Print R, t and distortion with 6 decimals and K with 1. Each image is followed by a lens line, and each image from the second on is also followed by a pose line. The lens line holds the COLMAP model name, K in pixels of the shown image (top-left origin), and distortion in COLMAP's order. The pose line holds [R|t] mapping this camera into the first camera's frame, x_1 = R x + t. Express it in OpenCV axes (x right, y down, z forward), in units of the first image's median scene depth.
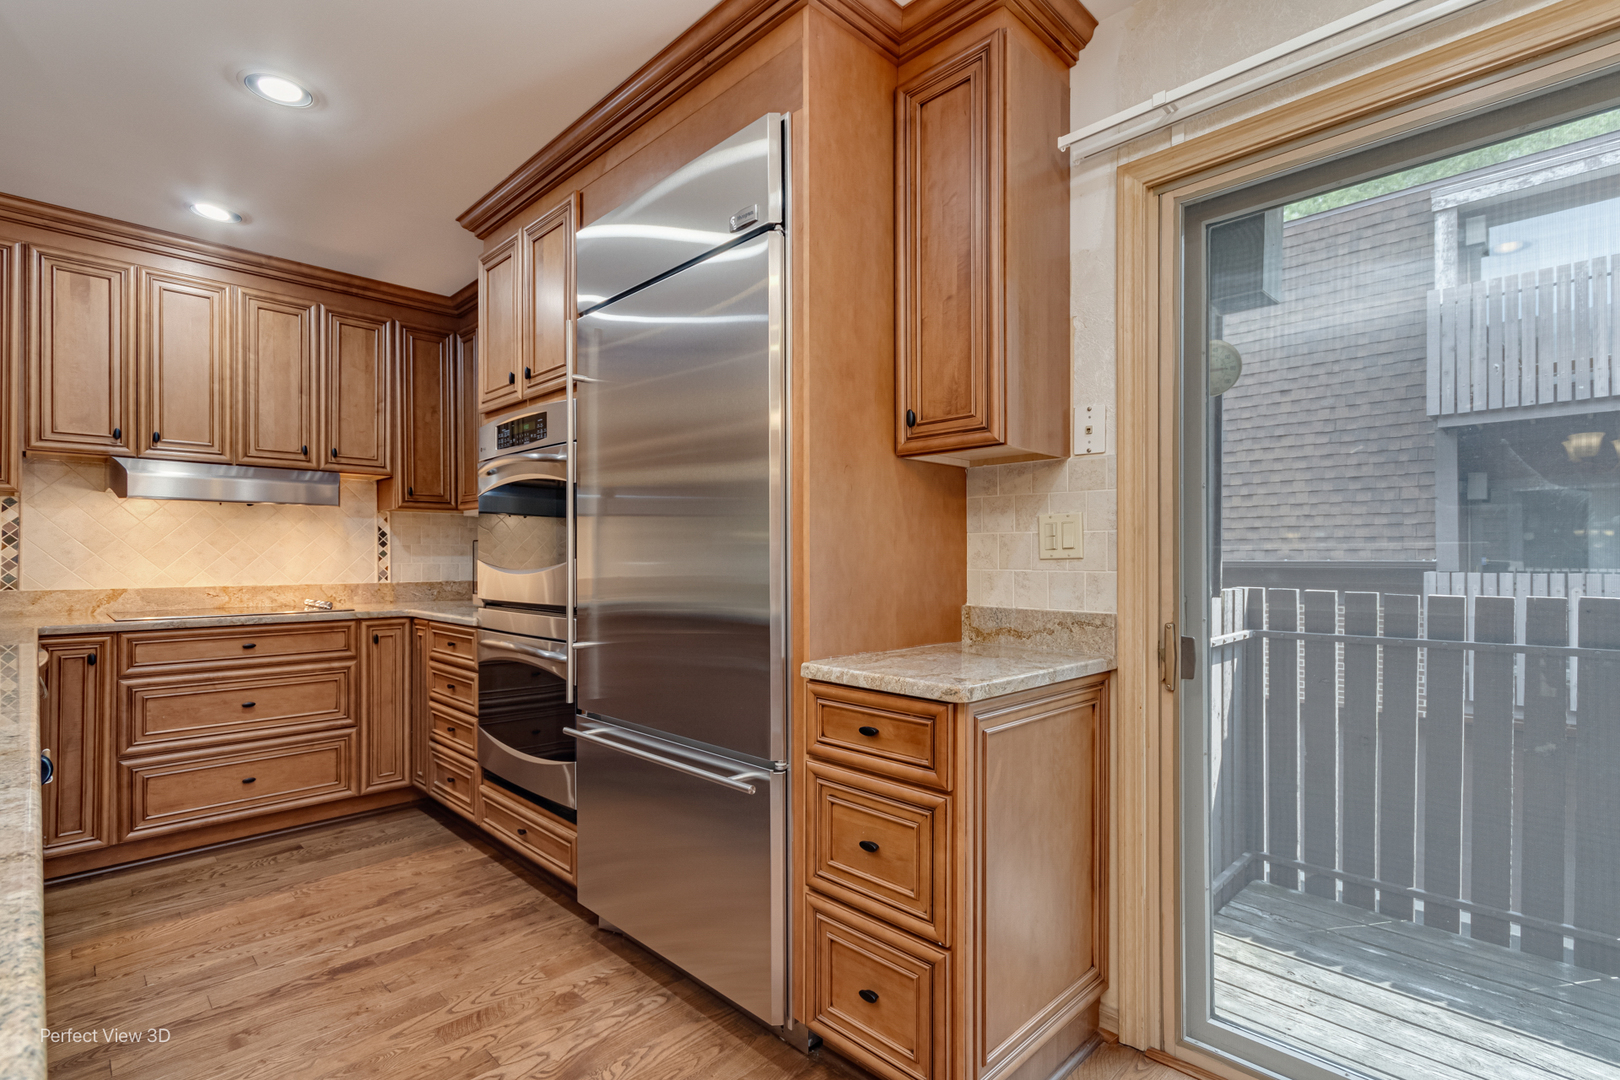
lens RADIAL K [[763.1, 0, 806.7], [0, 763.1, 543.9], [0, 0, 1]] dist [0.012037, -0.003735]
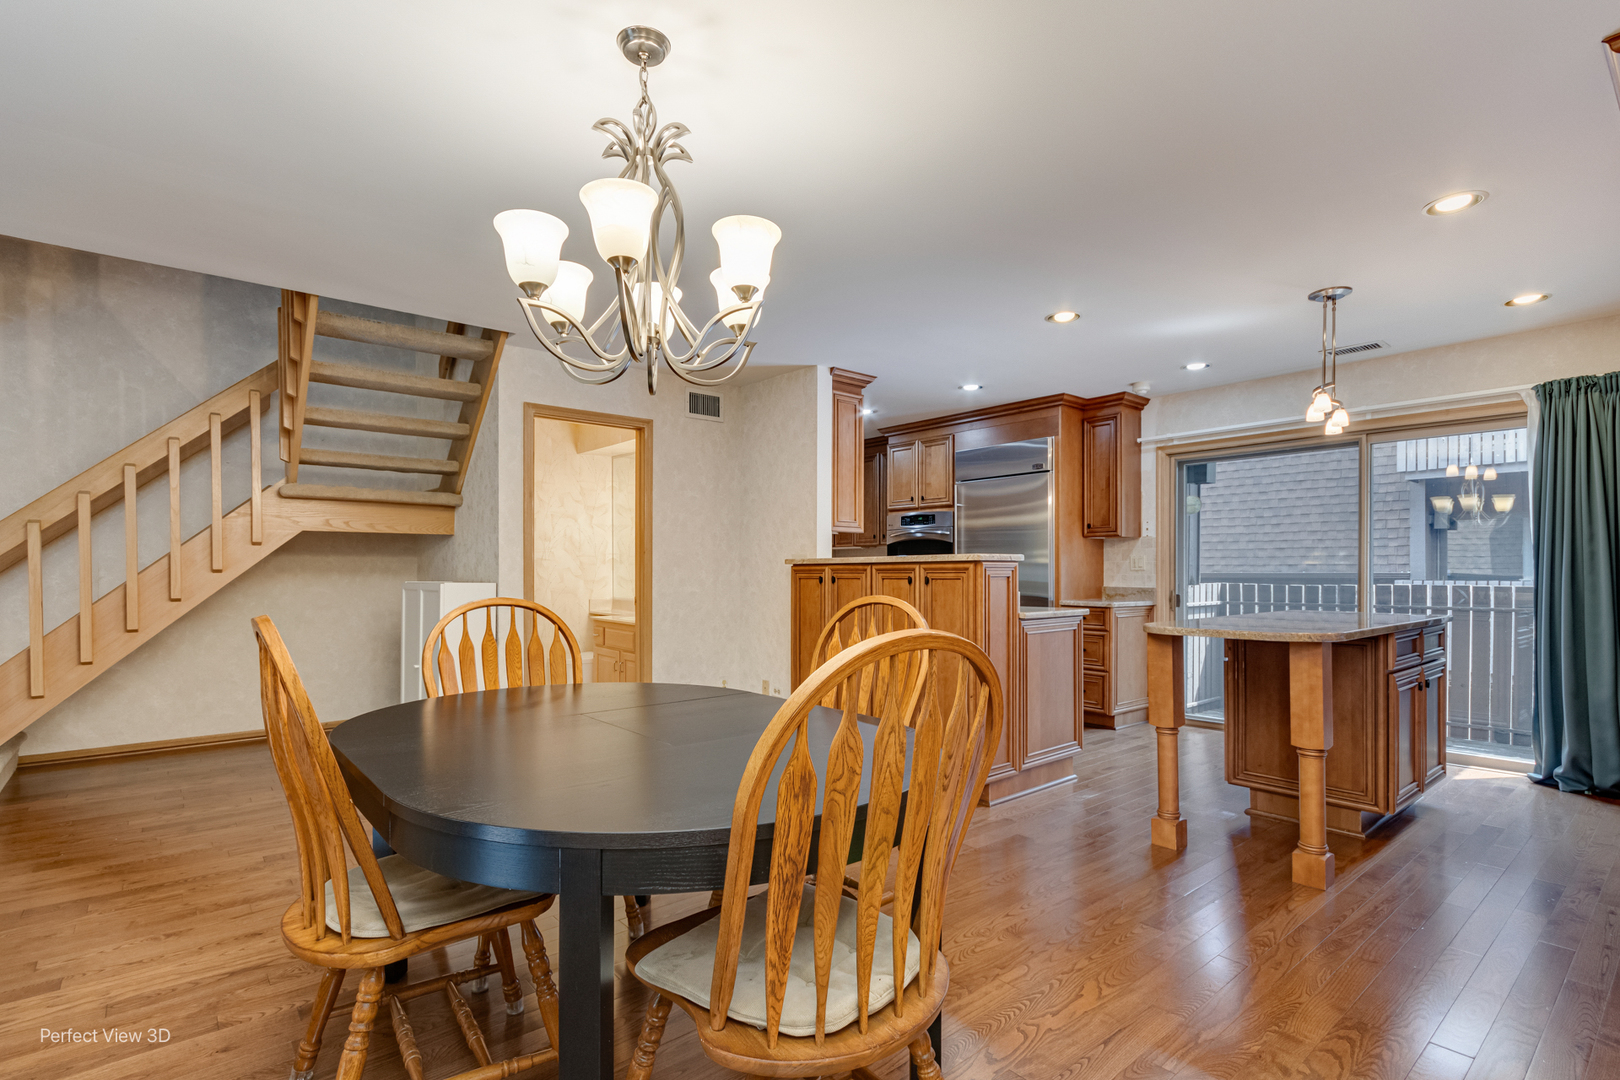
lens RADIAL K [[763.1, 0, 802.8], [0, 763.1, 562.2], [0, 0, 1]] dist [0.012037, -0.003735]
pose [[0.996461, 0.000188, -0.084053, -0.497195], [0.000497, 0.999967, 0.008123, -0.025497], [0.084051, -0.008136, 0.996428, -1.440701]]
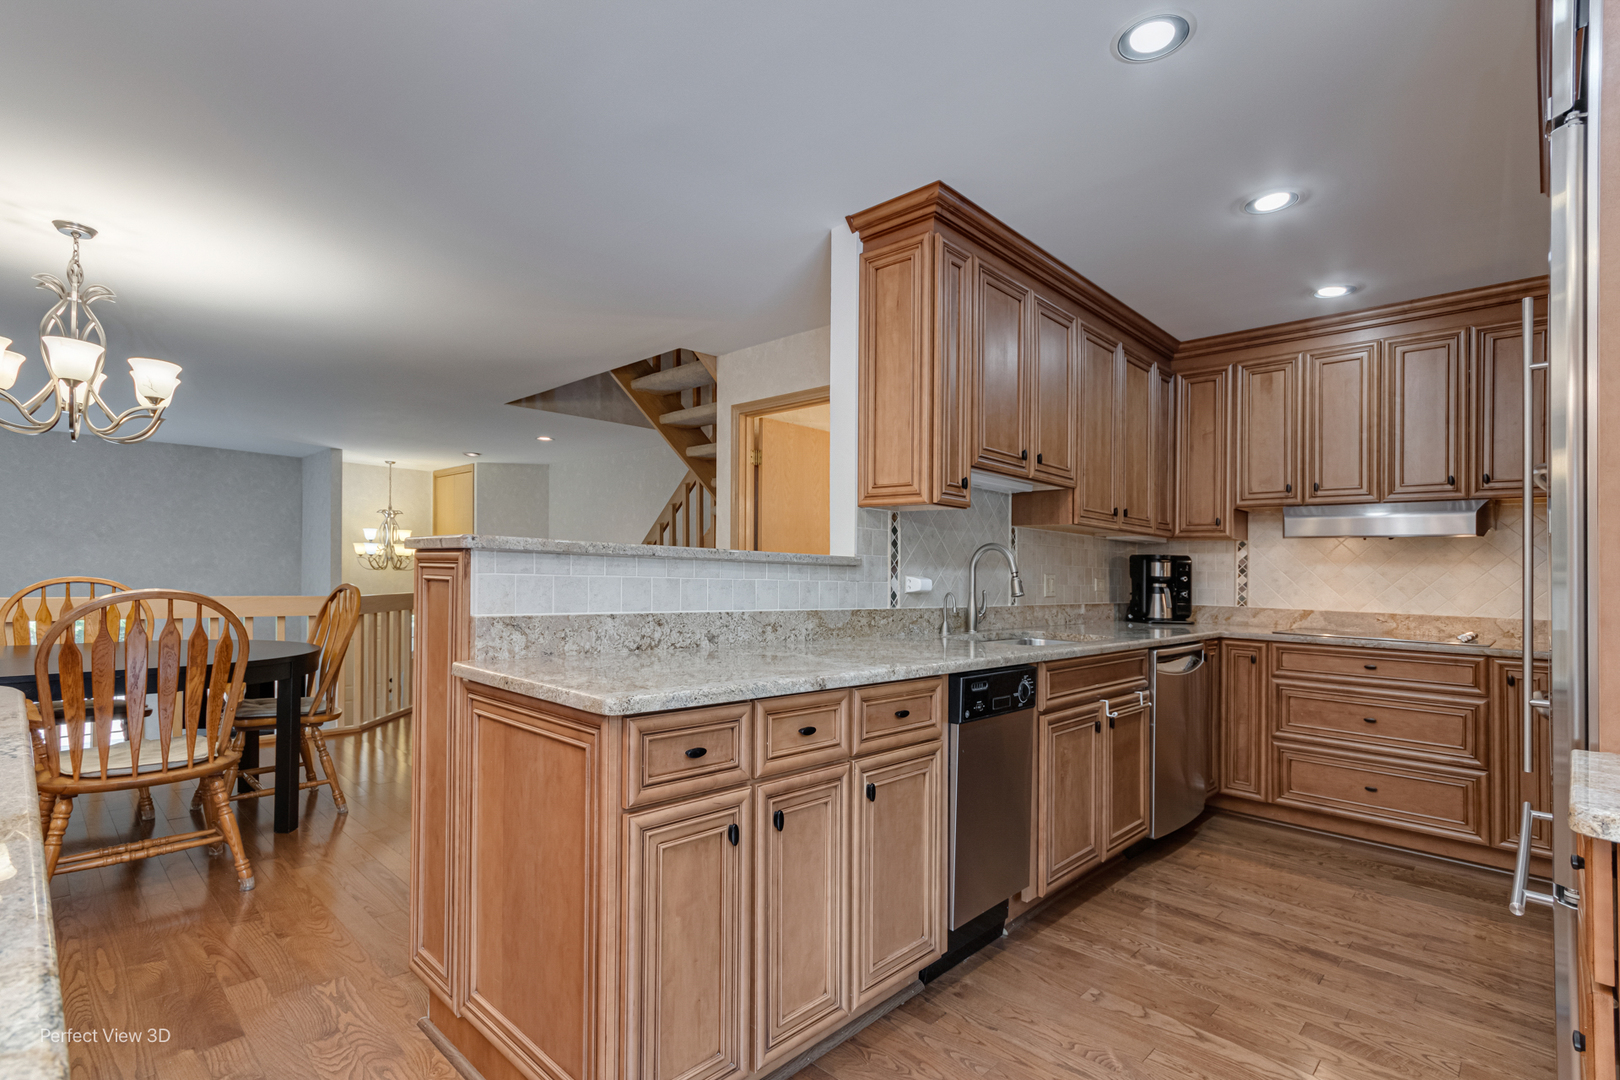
lens RADIAL K [[763.1, 0, 804.4], [0, 763.1, 573.1], [0, 0, 1]] dist [0.012037, -0.003735]
pose [[0.017223, 0.001941, -0.999850, 0.380865], [-0.005770, 0.999982, 0.001842, 0.000786], [0.999835, 0.005737, 0.017234, 0.174636]]
